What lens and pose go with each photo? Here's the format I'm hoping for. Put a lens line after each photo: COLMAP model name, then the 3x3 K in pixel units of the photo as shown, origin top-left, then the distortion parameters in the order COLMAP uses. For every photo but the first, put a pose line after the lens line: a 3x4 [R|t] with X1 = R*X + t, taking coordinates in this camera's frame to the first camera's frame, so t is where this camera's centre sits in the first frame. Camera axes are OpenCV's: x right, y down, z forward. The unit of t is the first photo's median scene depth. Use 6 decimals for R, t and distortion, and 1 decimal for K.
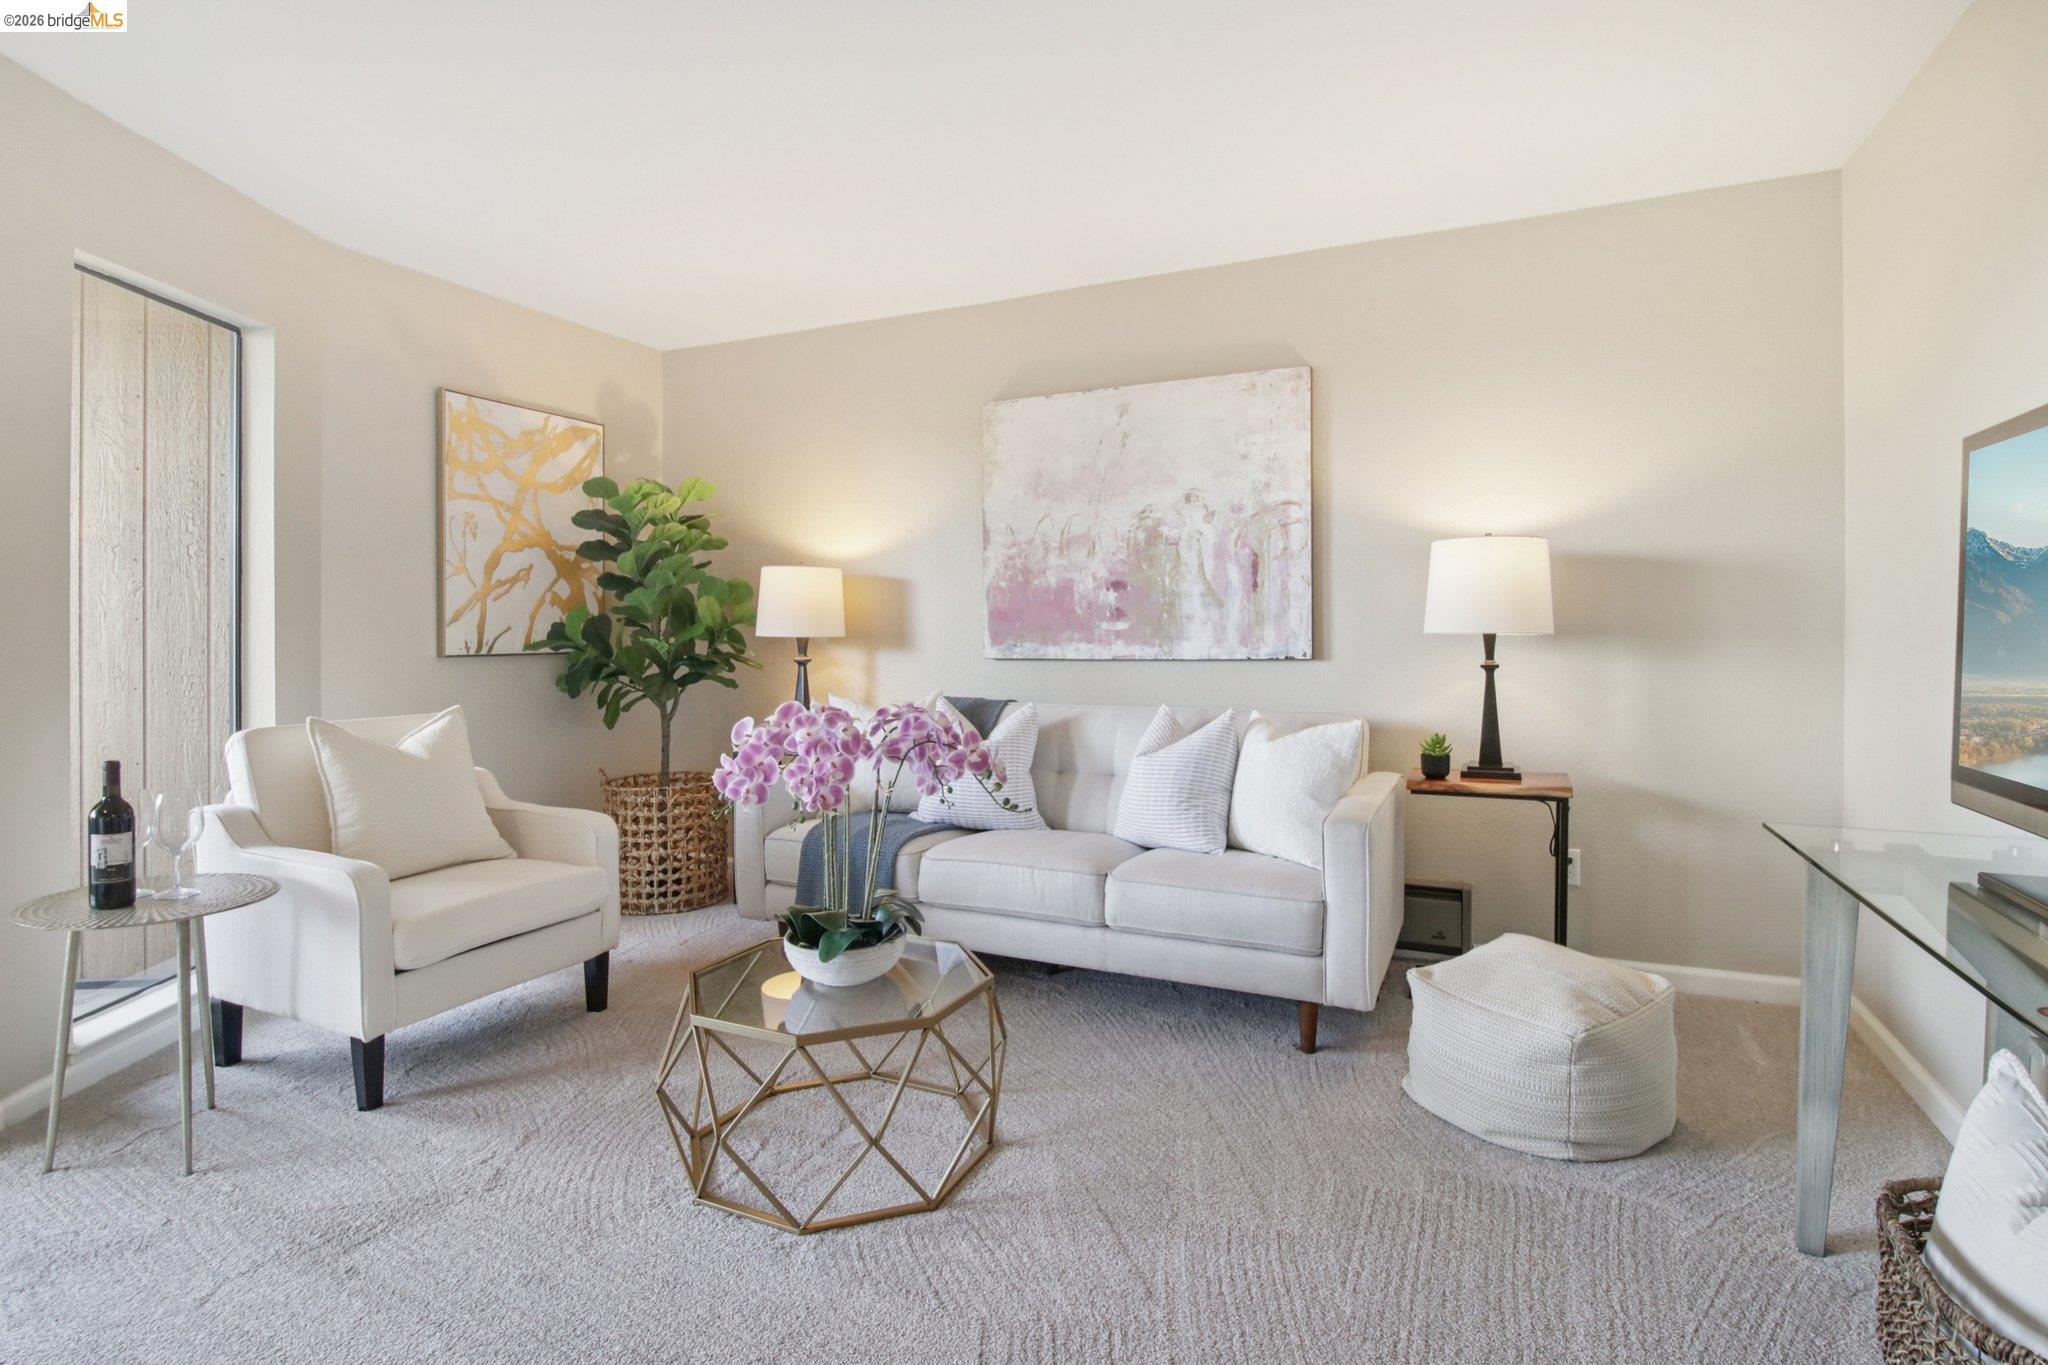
lens RADIAL K [[1013.2, 0, 1030.2], [0, 1013.2, 650.1], [0, 0, 1]] dist [0.000718, -0.012498]
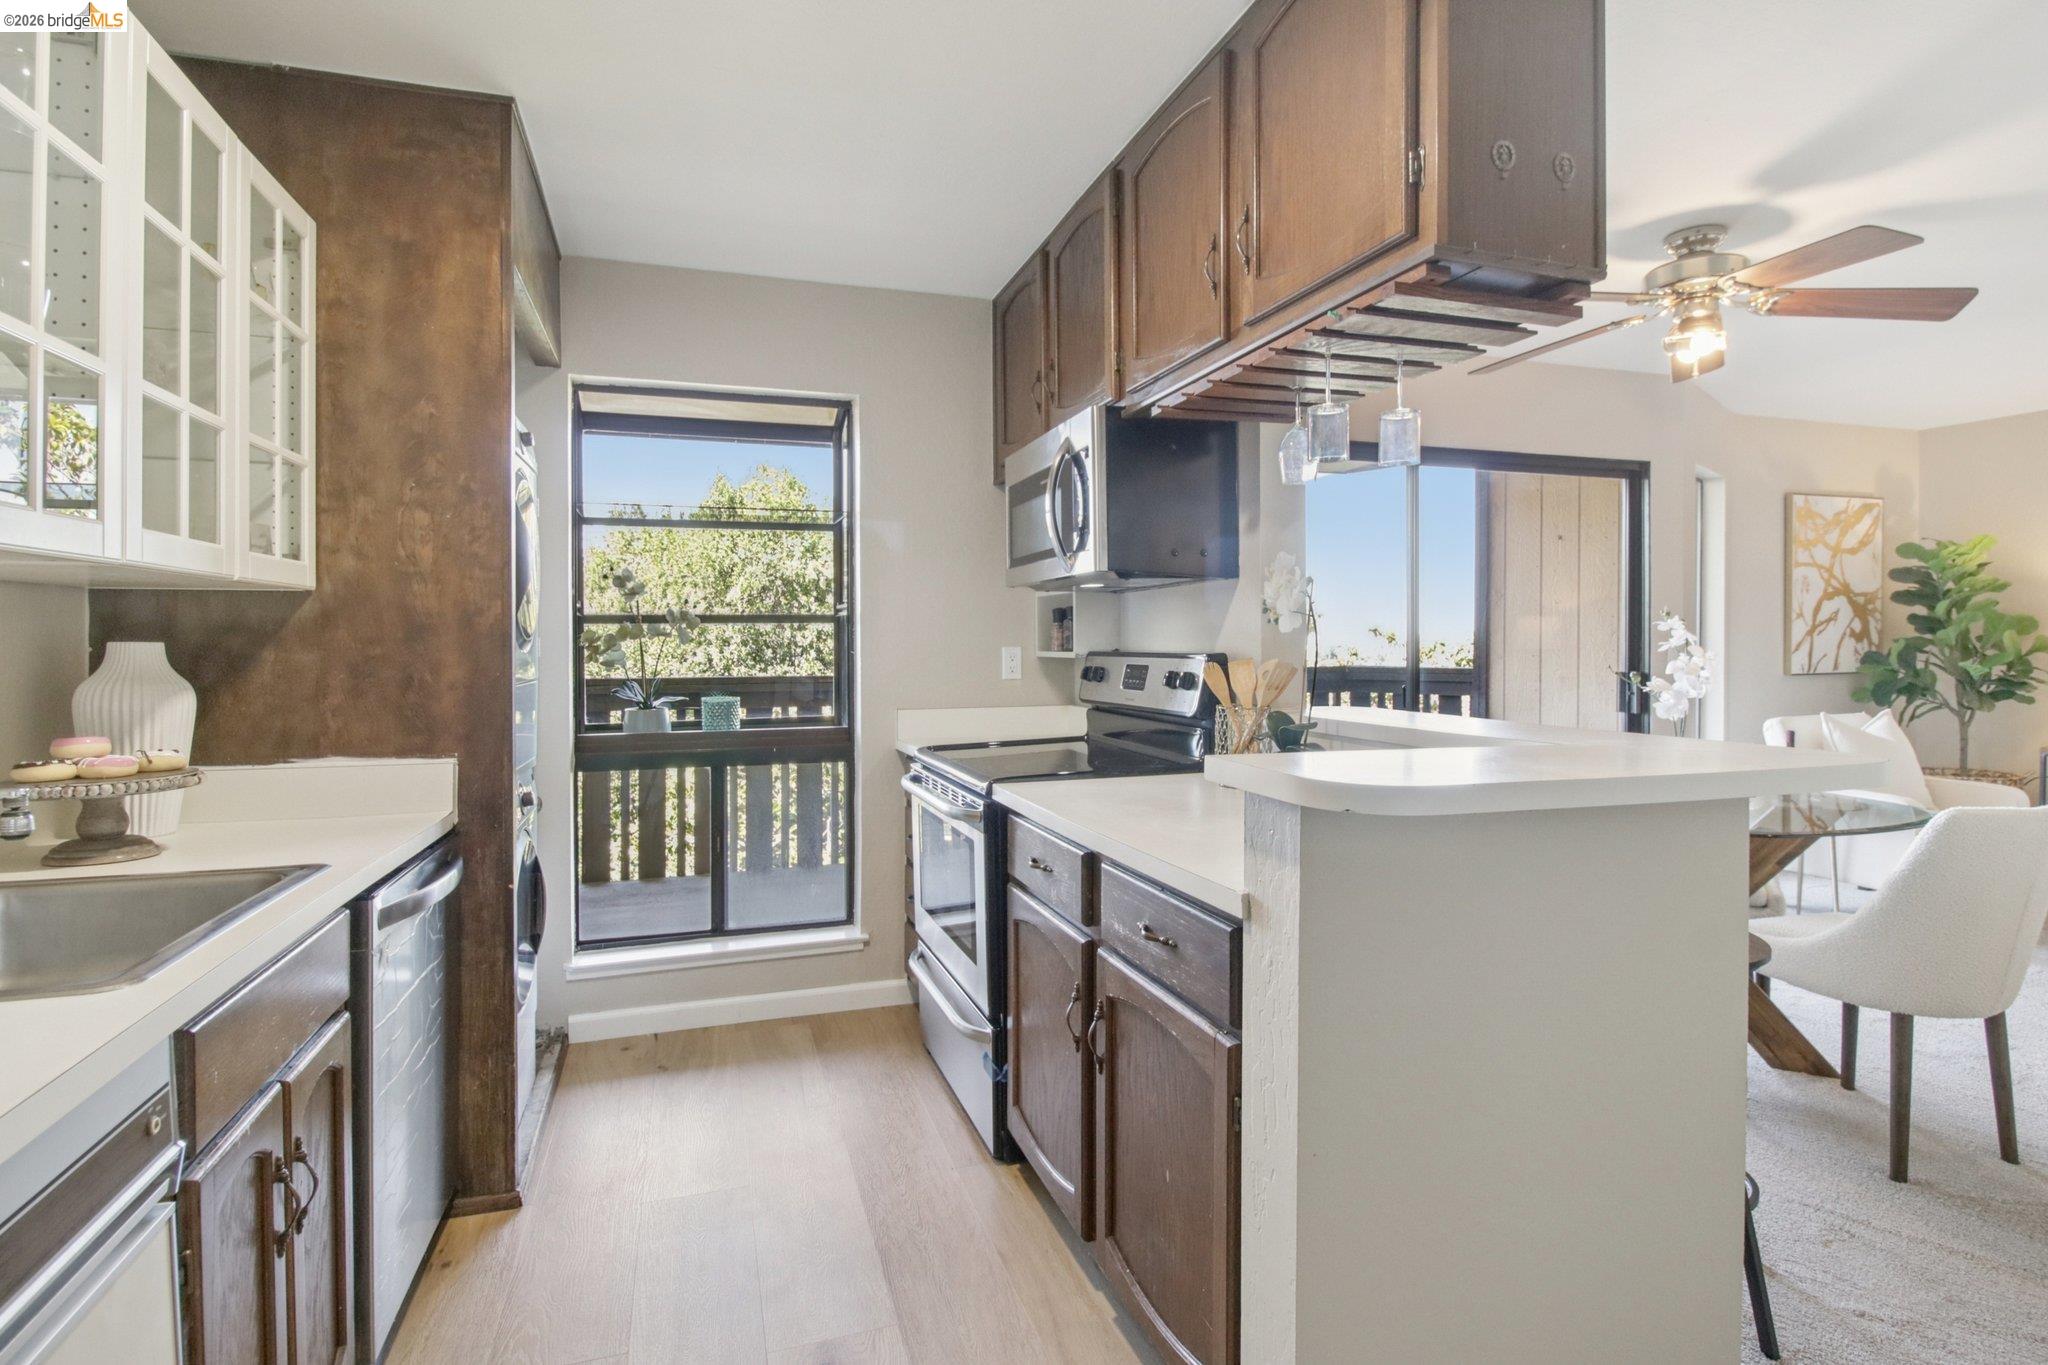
lens RADIAL K [[1013.2, 0, 1021.8], [0, 1013.2, 642.8], [0, 0, 1]] dist [0.000718, -0.012498]
pose [[0.683125, 0.000087, -0.730302, -0.277066], [-0.006960, 0.999955, -0.006391, -0.023597], [0.730268, 0.009448, 0.683095, -0.836155]]
